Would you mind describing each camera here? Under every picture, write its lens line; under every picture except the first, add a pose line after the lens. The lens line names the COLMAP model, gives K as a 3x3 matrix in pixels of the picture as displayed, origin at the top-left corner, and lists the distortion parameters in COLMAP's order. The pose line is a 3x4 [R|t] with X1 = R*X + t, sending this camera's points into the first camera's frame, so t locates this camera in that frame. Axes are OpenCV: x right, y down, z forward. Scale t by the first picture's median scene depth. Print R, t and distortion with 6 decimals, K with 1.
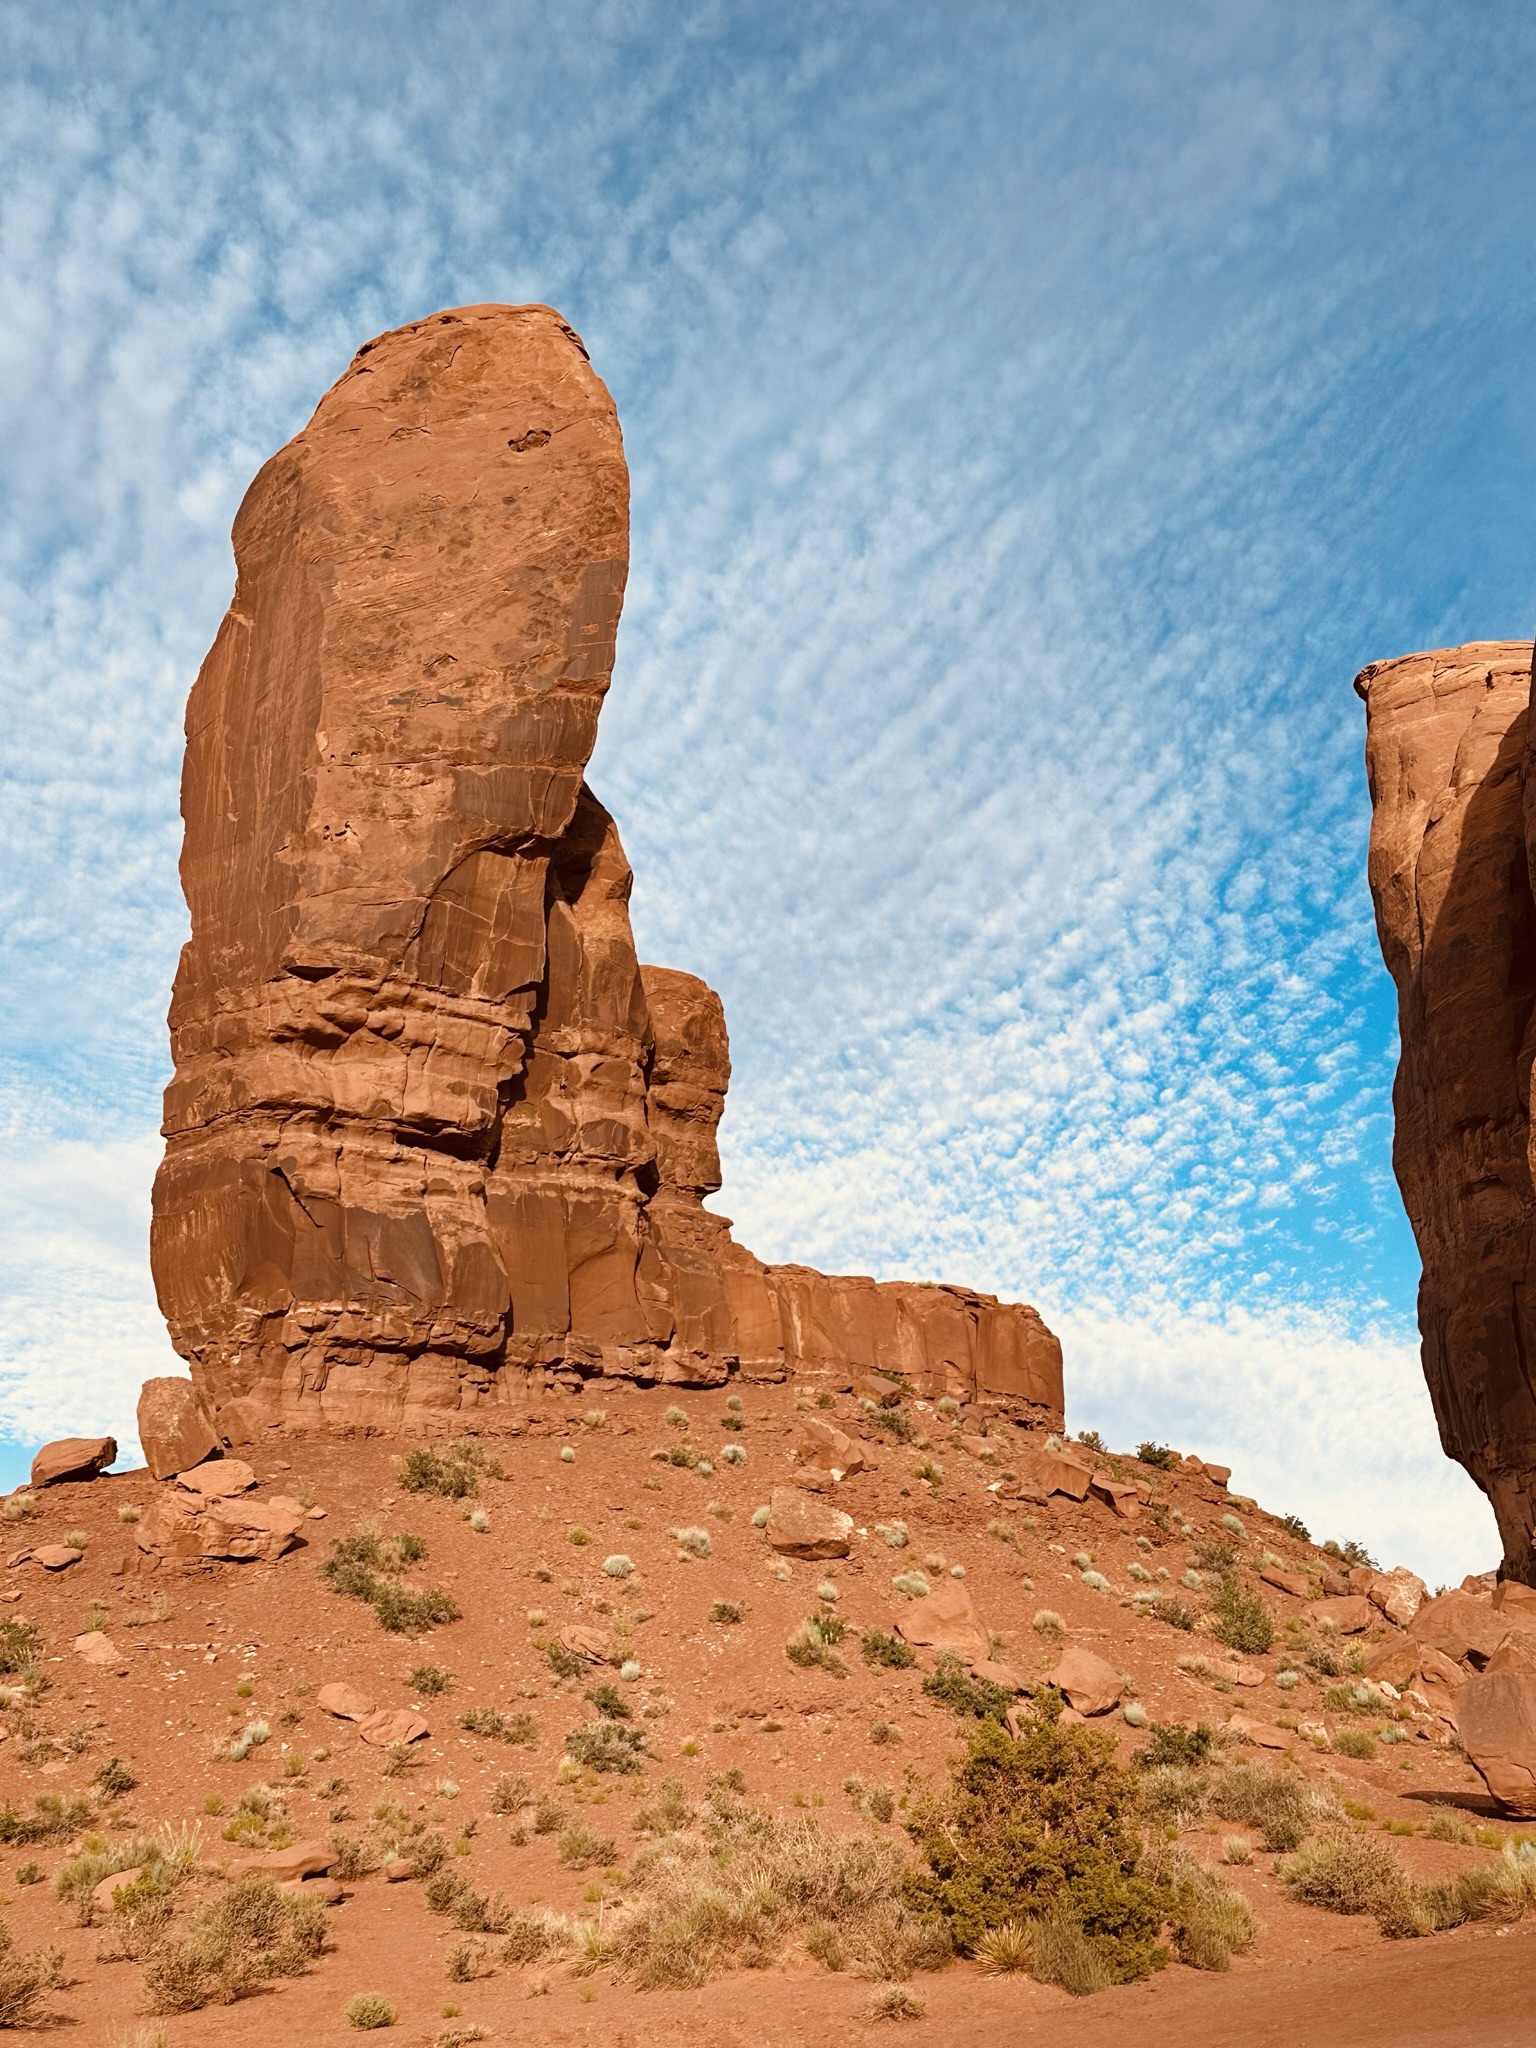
lens RADIAL K [[2532.7, 0, 778.6], [0, 2532.7, 1014.8], [0, 0, 1]] dist [0.148913, 0.000000]
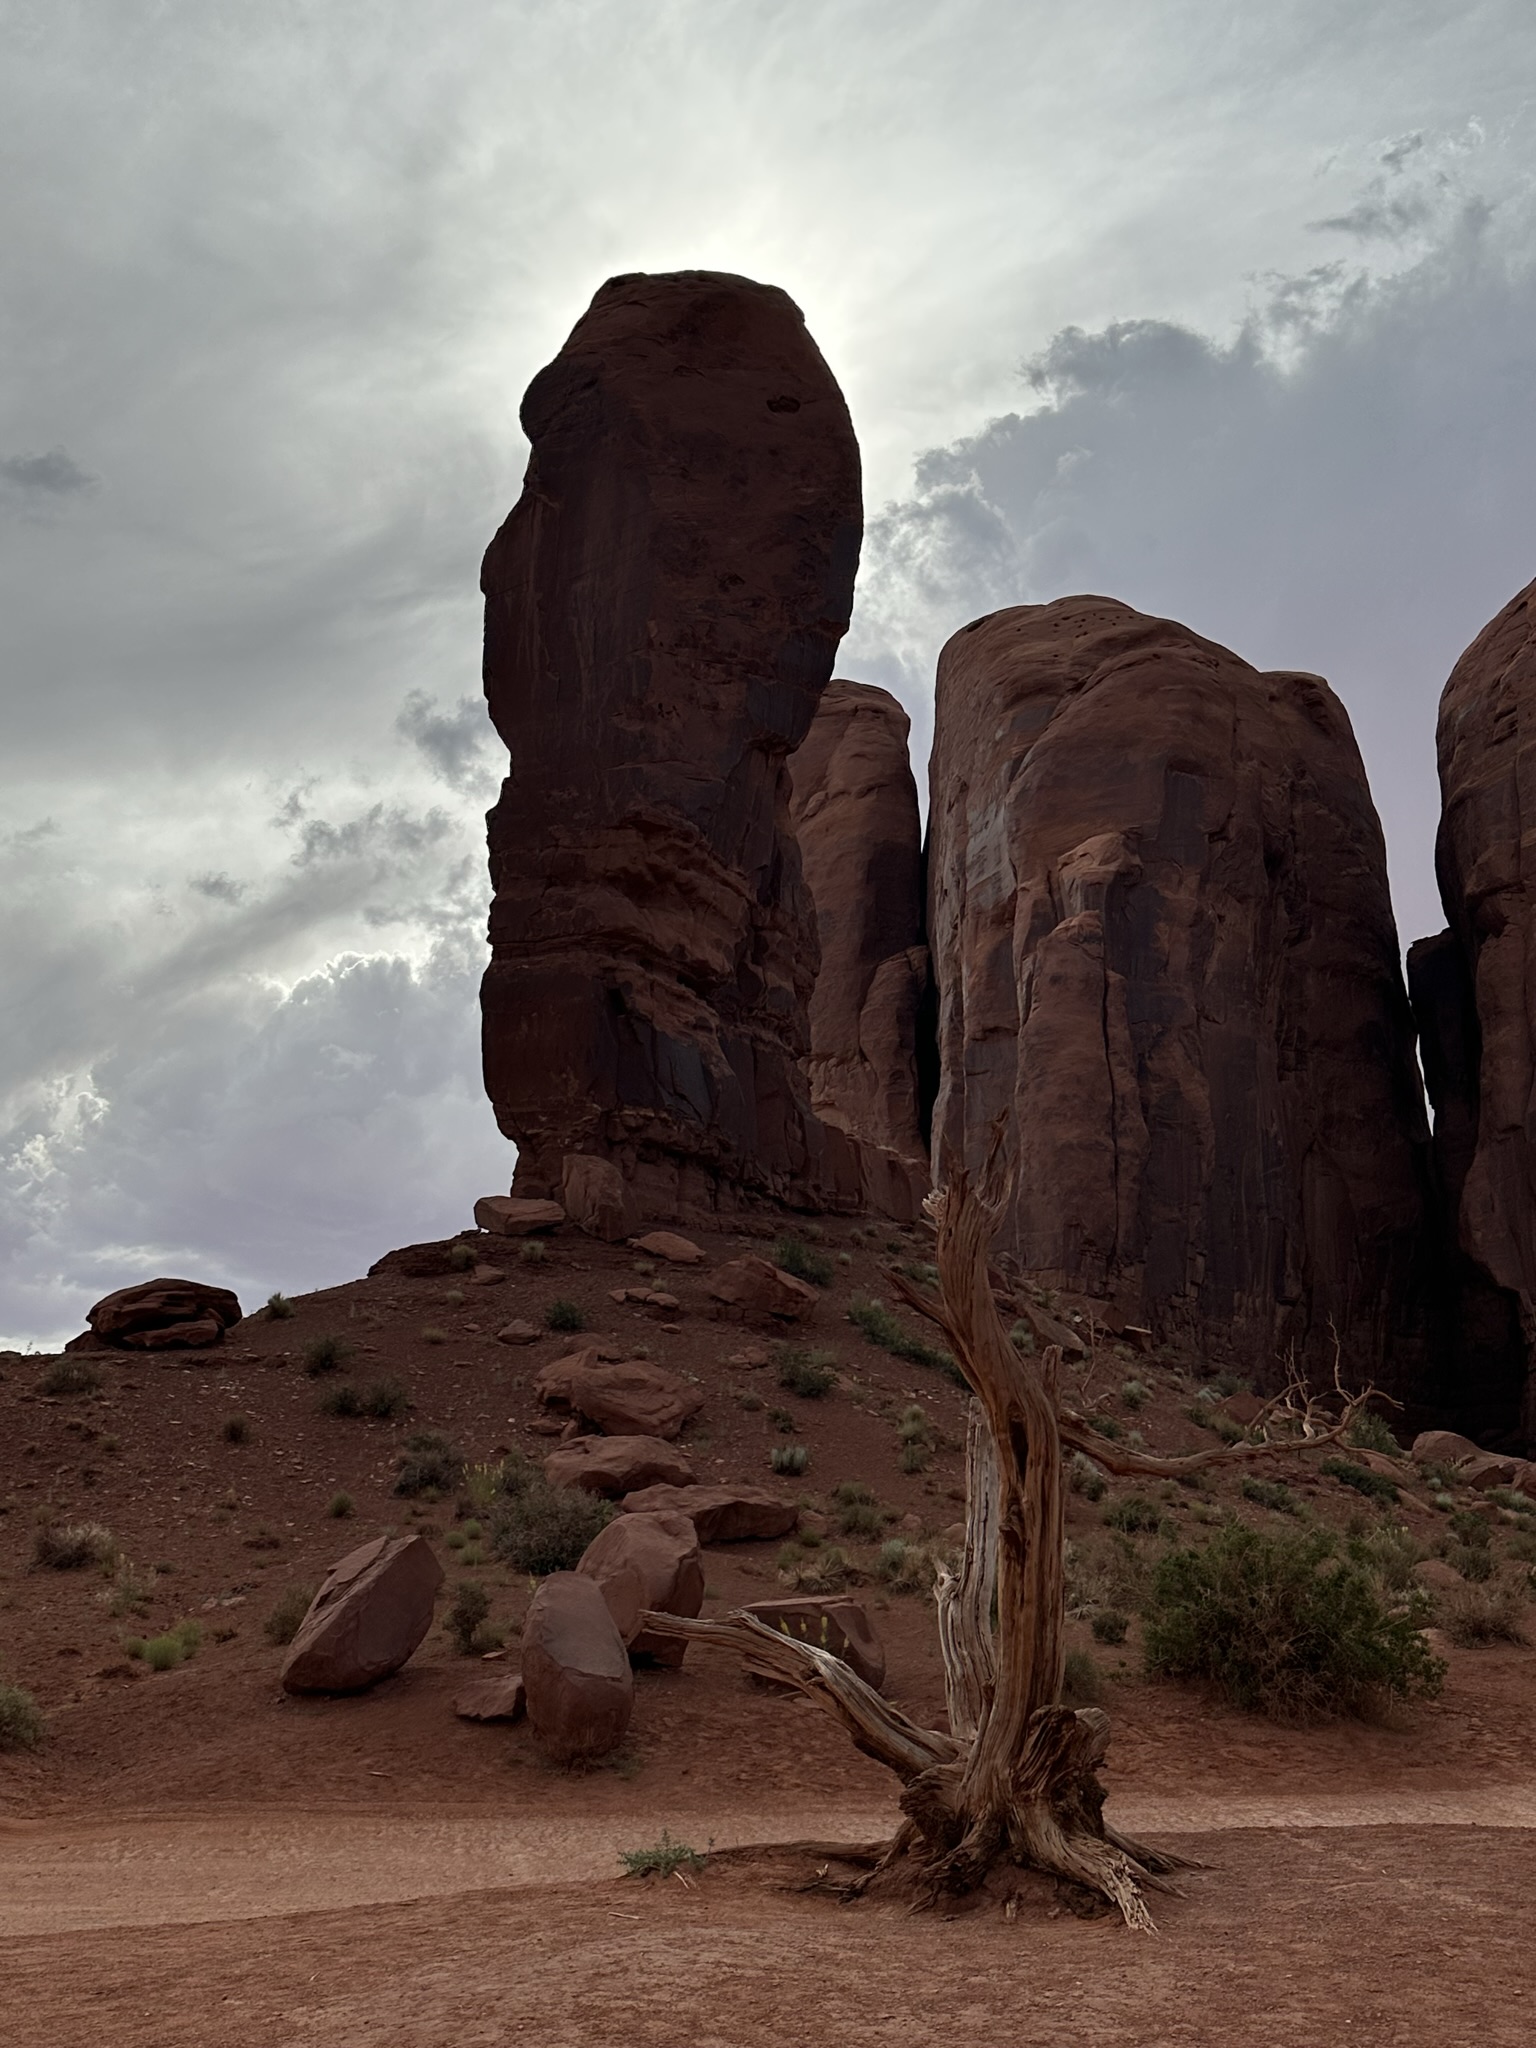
lens RADIAL K [[2151.6, 0, 776.9], [0, 2151.6, 1024.8], [0, 0, 1]] dist [0.154995, 0.000000]
pose [[0.918281, 0.151723, 0.365704, -0.465320], [-0.168530, 0.985593, 0.014278, 0.047377], [-0.358269, -0.074743, 0.930622, 0.049938]]
